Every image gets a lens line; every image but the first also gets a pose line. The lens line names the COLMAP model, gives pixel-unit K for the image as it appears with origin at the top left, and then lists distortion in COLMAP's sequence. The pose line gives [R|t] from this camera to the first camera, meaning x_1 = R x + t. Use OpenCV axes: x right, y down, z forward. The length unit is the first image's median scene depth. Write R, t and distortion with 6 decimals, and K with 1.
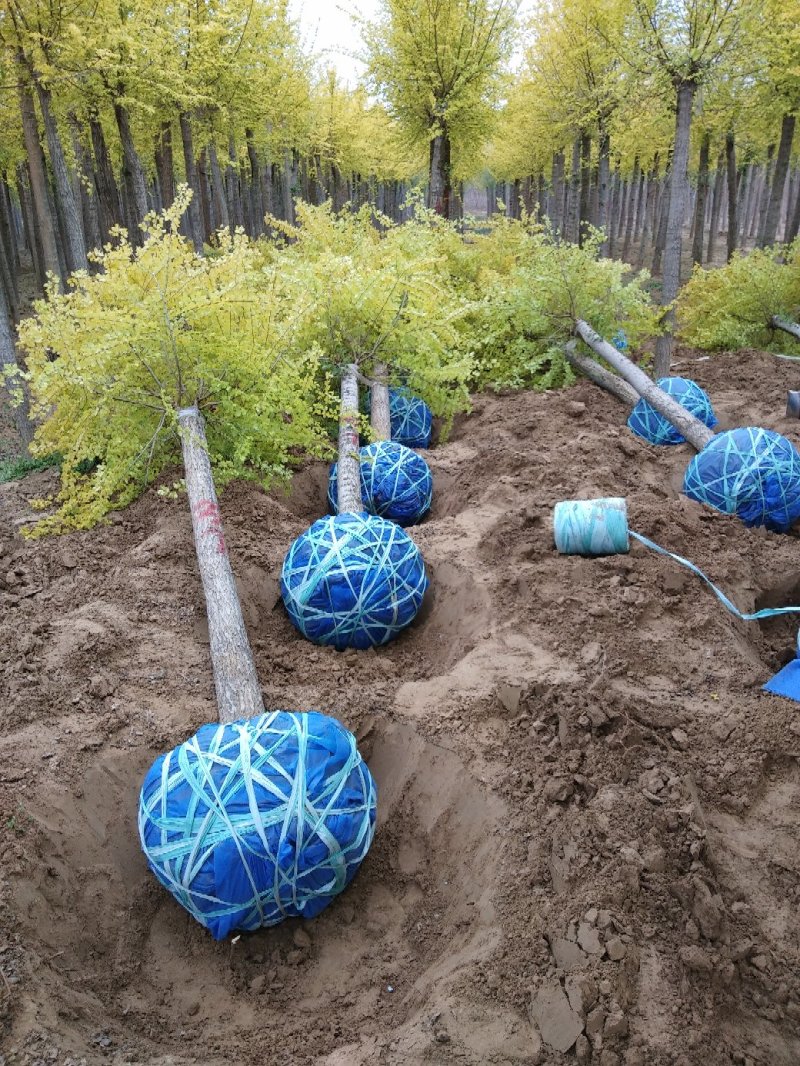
lens RADIAL K [[834.7, 0, 400.0], [0, 834.7, 533.0], [0, 0, 1]] dist [0.082720, -0.159234]
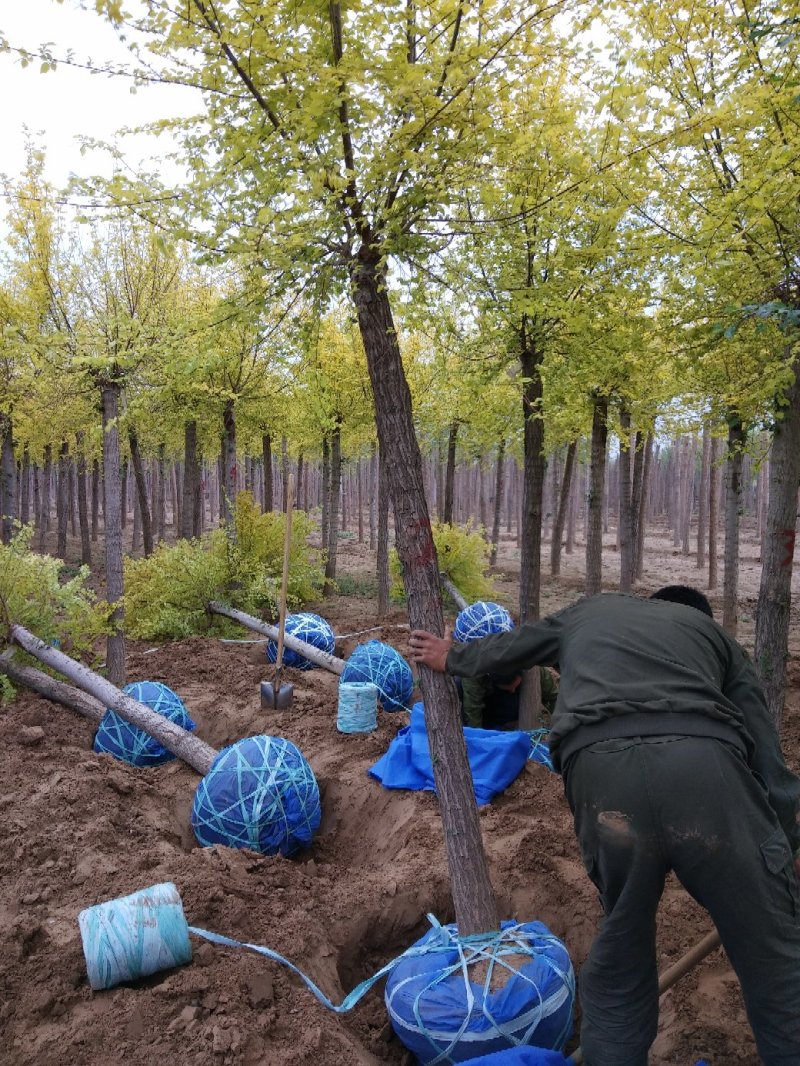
lens RADIAL K [[834.7, 0, 400.0], [0, 834.7, 533.0], [0, 0, 1]] dist [0.082720, -0.159234]
pose [[0.775187, -0.012220, 0.631613, -0.033225], [0.210430, 0.947710, -0.239927, -0.082596], [-0.595654, 0.318899, 0.737224, 0.166160]]
